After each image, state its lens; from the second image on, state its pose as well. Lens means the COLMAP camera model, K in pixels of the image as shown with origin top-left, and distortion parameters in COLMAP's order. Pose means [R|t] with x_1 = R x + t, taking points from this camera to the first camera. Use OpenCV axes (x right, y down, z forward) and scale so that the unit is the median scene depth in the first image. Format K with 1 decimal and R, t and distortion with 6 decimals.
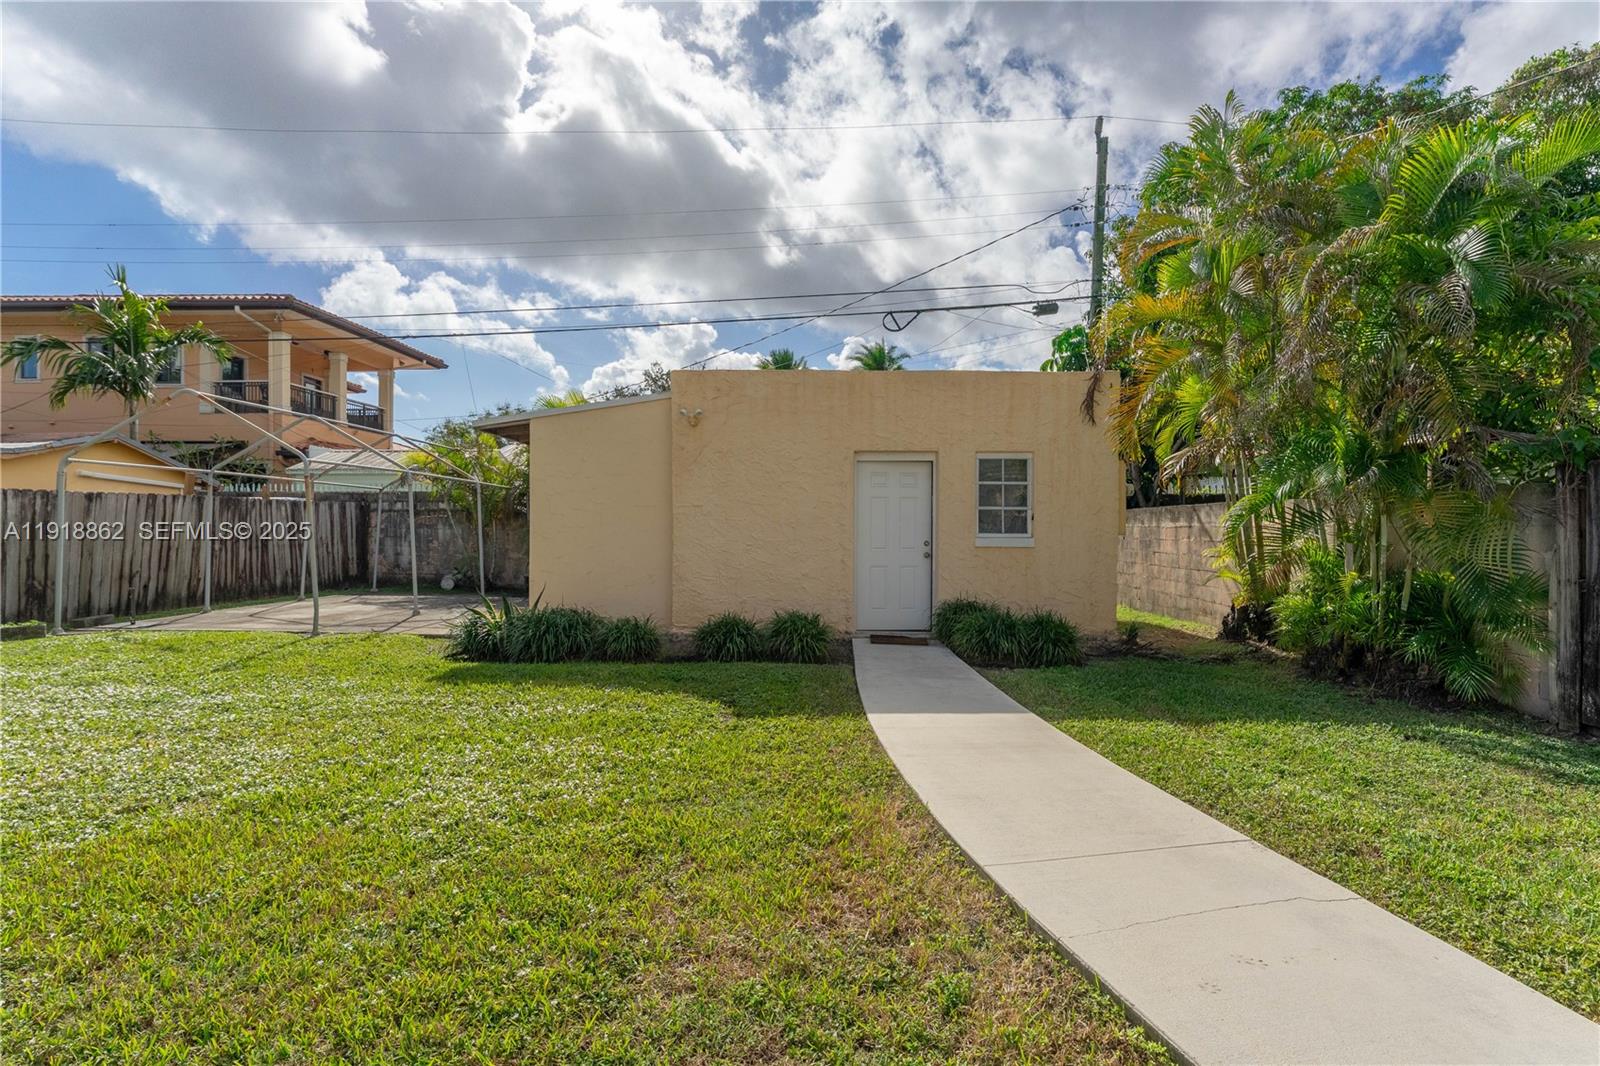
lens RADIAL K [[719.7, 0, 801.6], [0, 719.7, 536.2], [0, 0, 1]] dist [-0.002906, -0.000613]
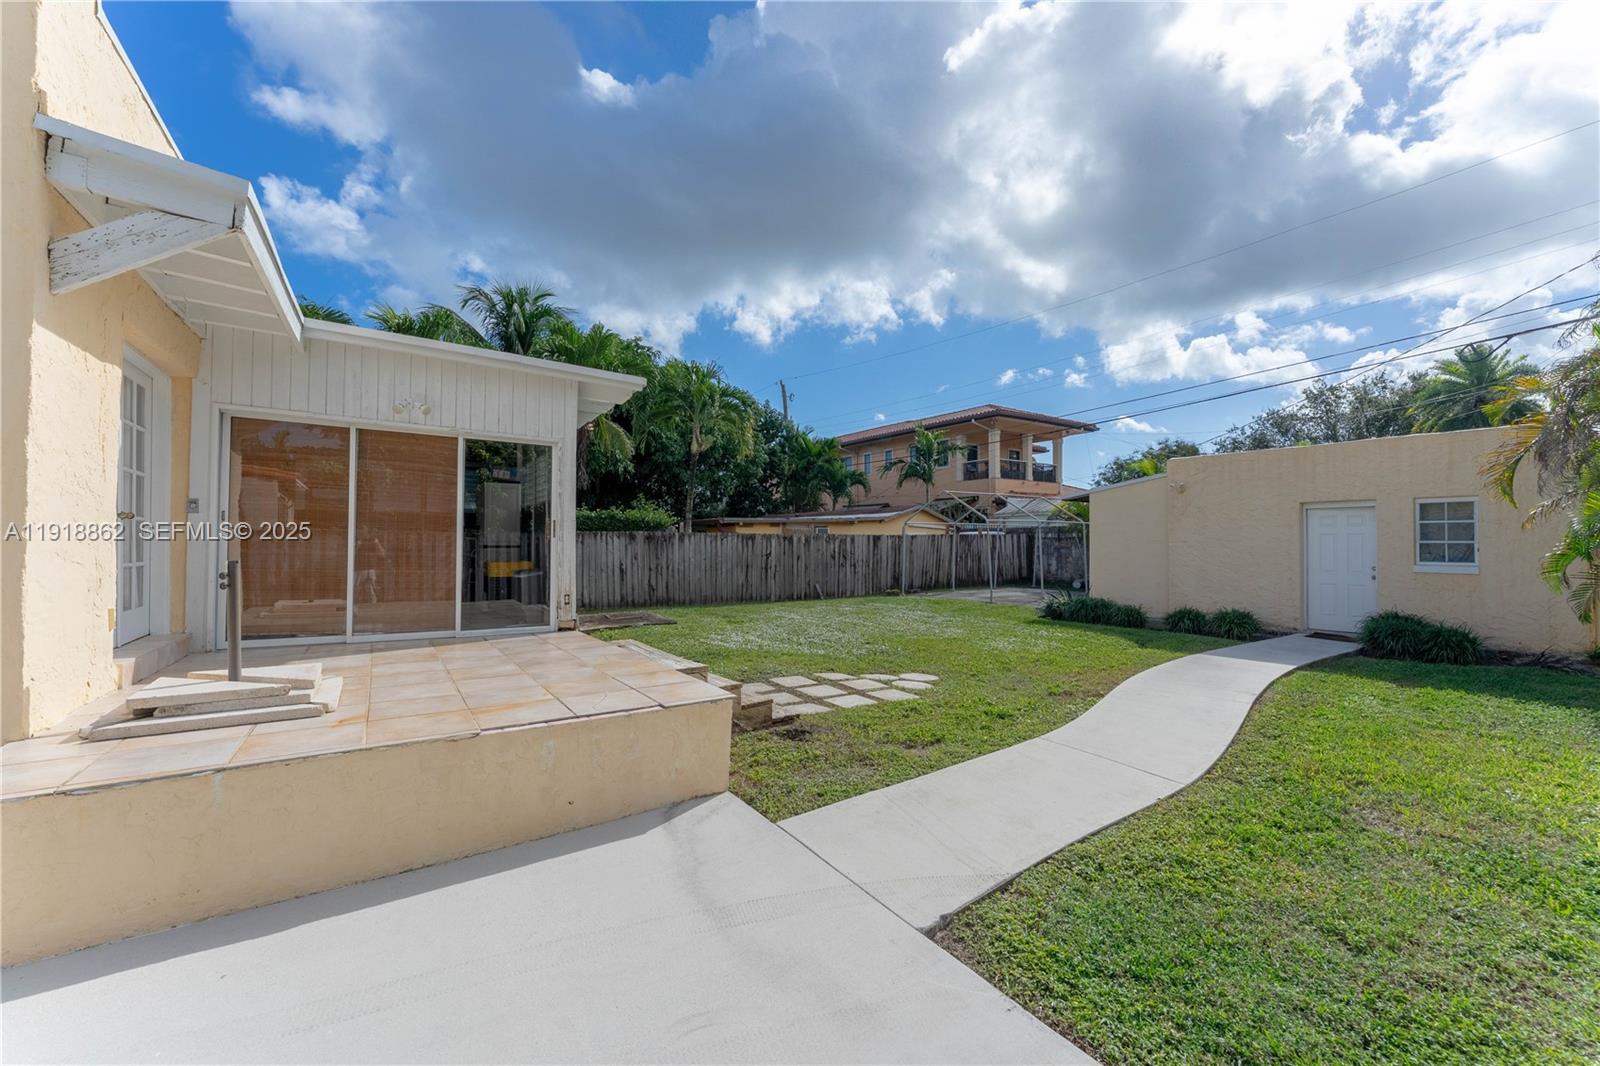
lens RADIAL K [[638.5, 0, 801.8], [0, 638.5, 538.6], [0, 0, 1]] dist [-0.000098, -0.000051]
pose [[0.582142, -0.009125, -0.813036, 0.298228], [-0.002020, 0.999918, -0.012669, -0.016000], [0.813085, 0.009017, 0.582076, -0.308237]]
